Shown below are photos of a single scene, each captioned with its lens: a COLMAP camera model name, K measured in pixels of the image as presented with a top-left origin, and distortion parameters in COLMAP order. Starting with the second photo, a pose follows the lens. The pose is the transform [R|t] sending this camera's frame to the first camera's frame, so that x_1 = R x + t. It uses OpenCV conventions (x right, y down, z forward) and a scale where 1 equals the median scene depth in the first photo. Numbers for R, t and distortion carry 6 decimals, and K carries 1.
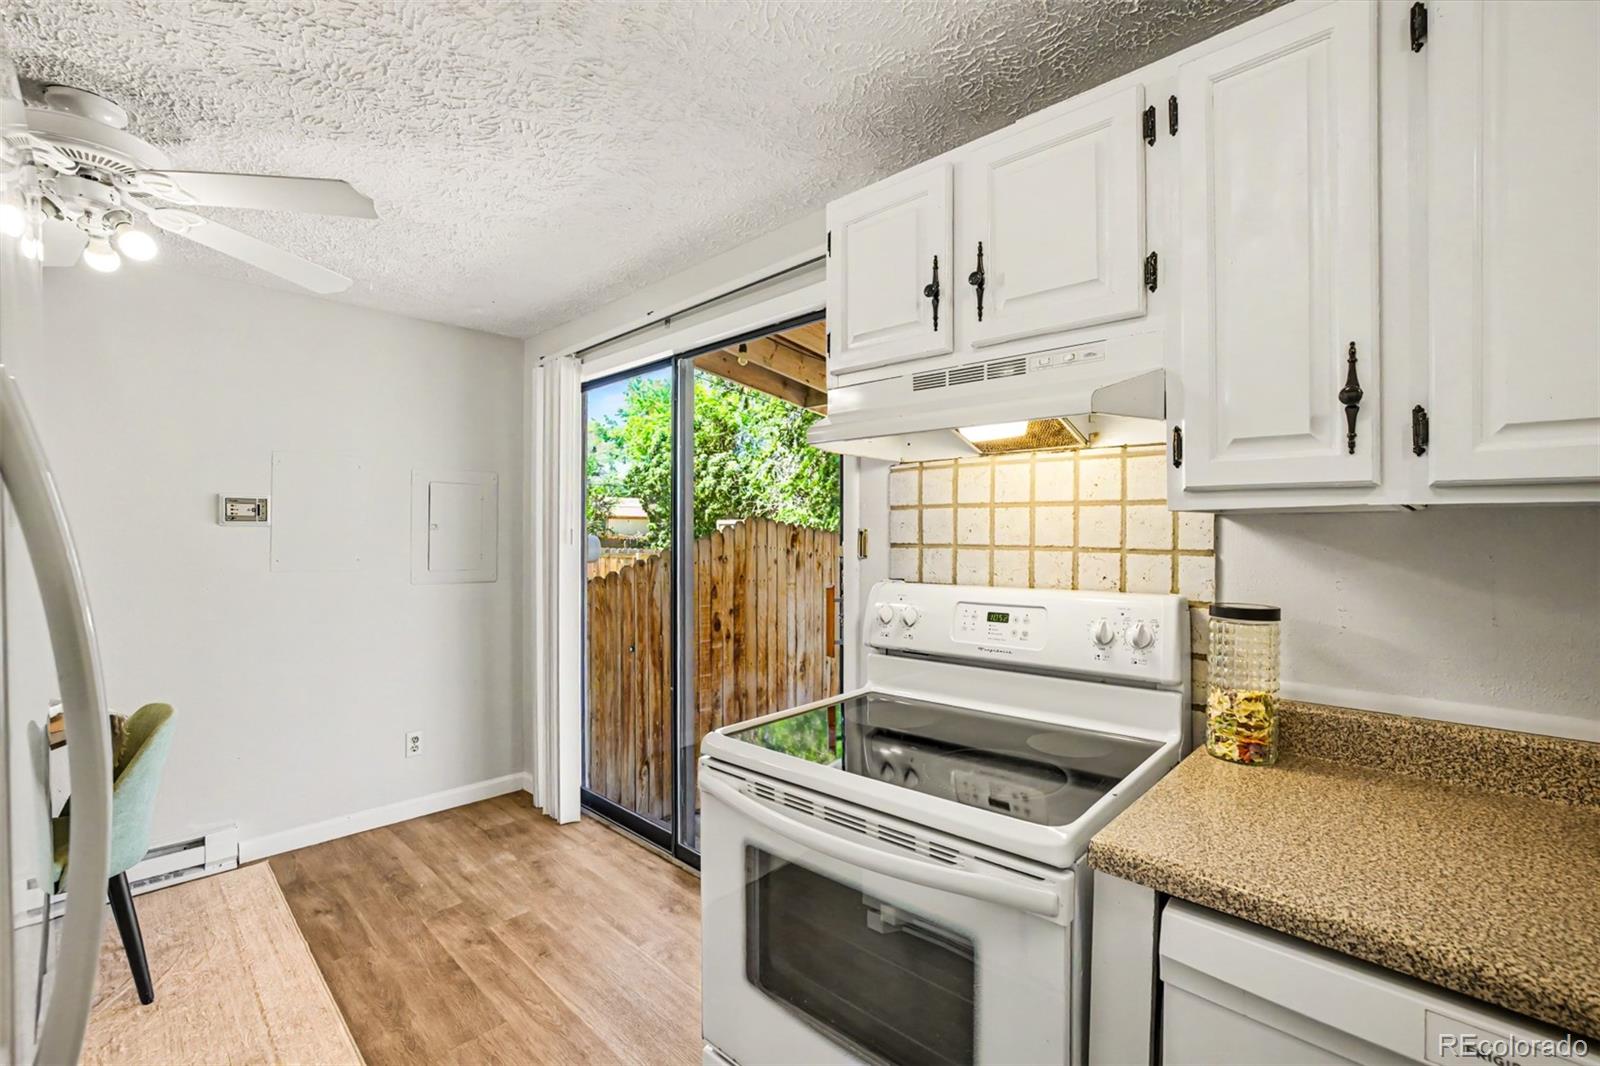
lens RADIAL K [[698.6, 0, 808.3], [0, 698.6, 532.8], [0, 0, 1]] dist [-0.030034, 0.006849]
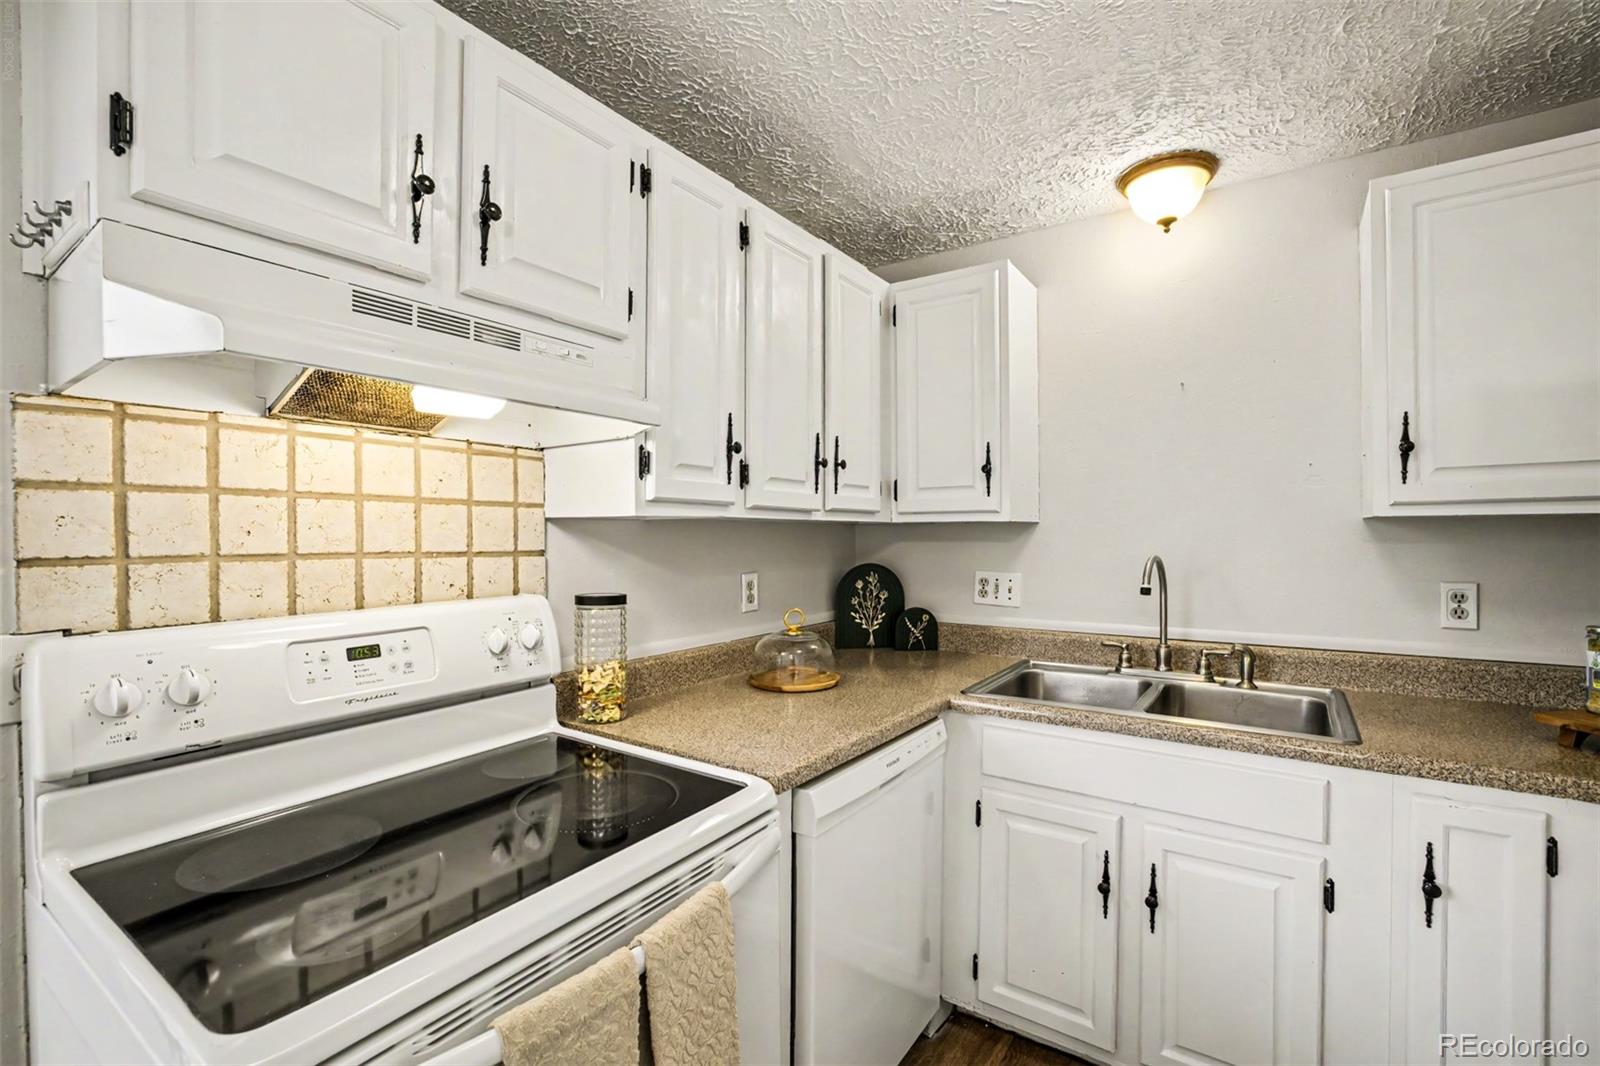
lens RADIAL K [[698.6, 0, 800.7], [0, 698.6, 543.5], [0, 0, 1]] dist [-0.030034, 0.006849]
pose [[-0.139653, -0.015299, 0.990082, -0.501811], [-0.001411, 0.999883, 0.015252, -0.003333], [-0.990199, 0.000733, -0.139659, 0.655444]]
